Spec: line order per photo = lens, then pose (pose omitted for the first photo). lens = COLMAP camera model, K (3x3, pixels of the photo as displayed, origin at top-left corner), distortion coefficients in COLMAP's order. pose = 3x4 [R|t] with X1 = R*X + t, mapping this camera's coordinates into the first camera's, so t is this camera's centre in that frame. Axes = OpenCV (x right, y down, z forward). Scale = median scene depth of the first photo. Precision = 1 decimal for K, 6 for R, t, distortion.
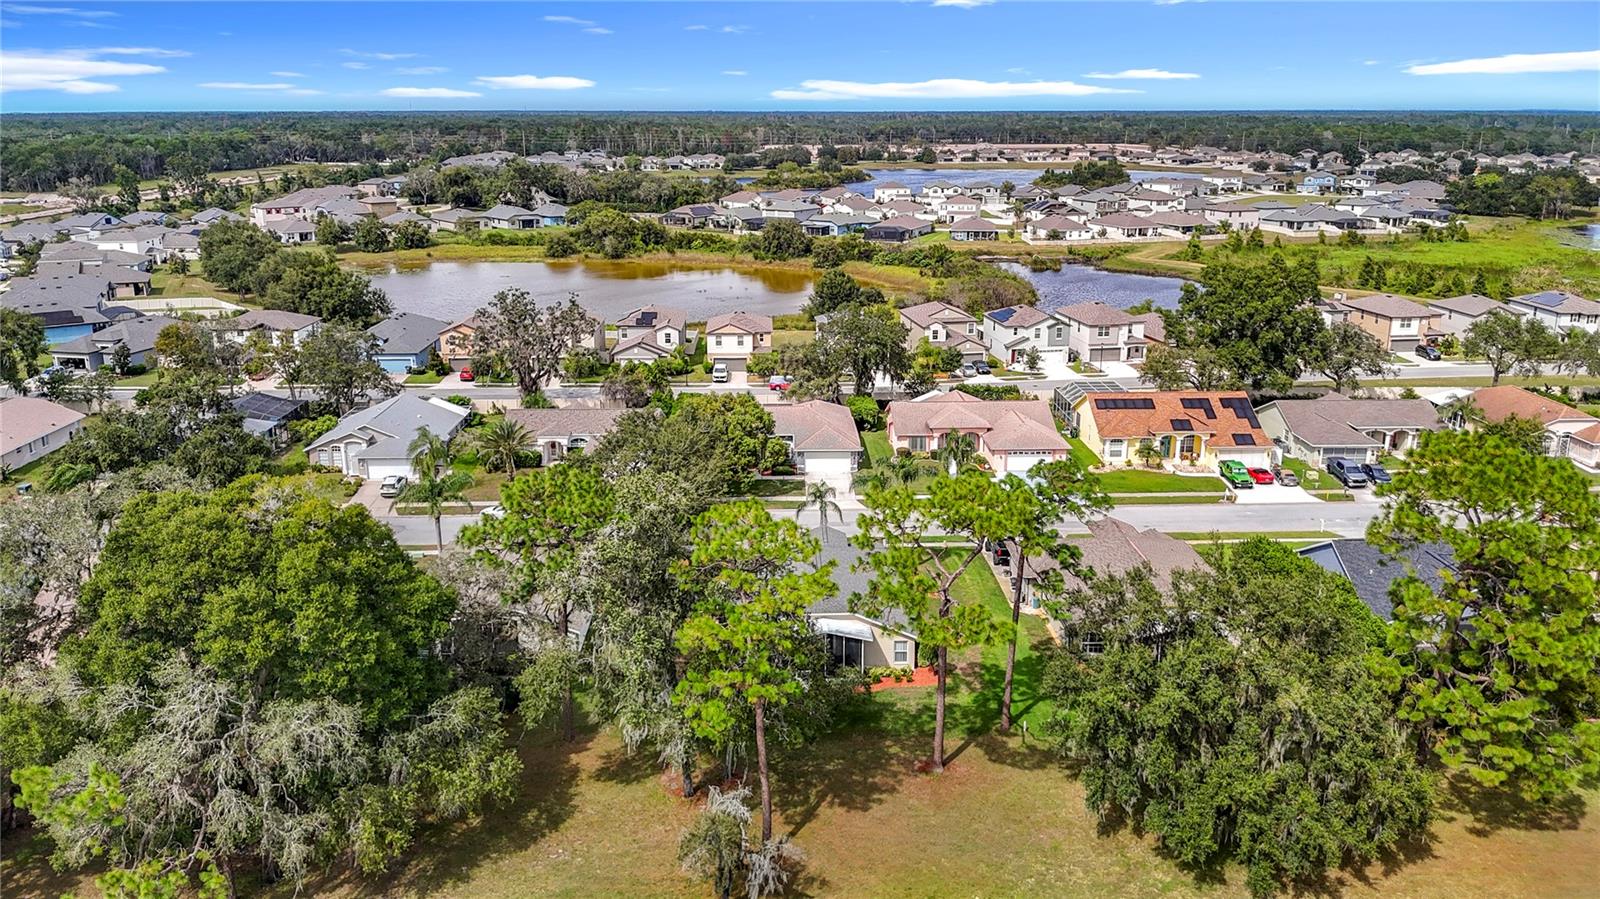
lens RADIAL K [[1192.7, 0, 800.0], [0, 1192.7, 449.5], [0, 0, 1]] dist [0.033483, -0.000334]
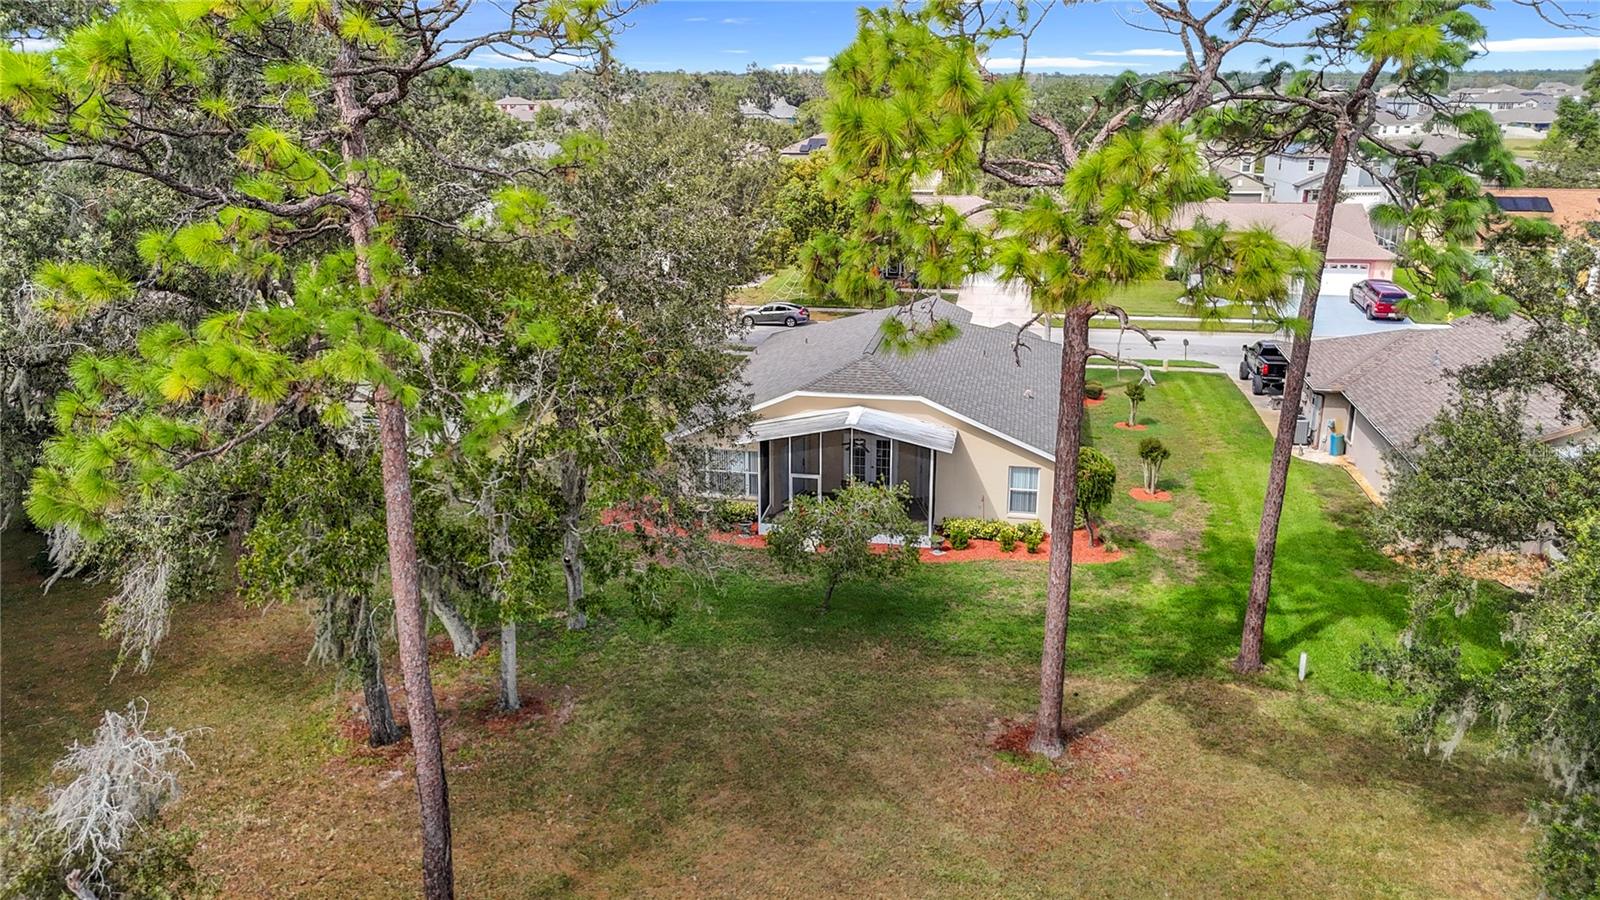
lens RADIAL K [[1192.7, 0, 800.0], [0, 1192.7, 450.0], [0, 0, 1]] dist [0.033483, -0.000334]
pose [[0.976677, 0.065528, -0.204472, 0.098091], [-0.057014, 0.997254, 0.047261, 0.144938], [0.207007, -0.034501, 0.977731, 0.560969]]
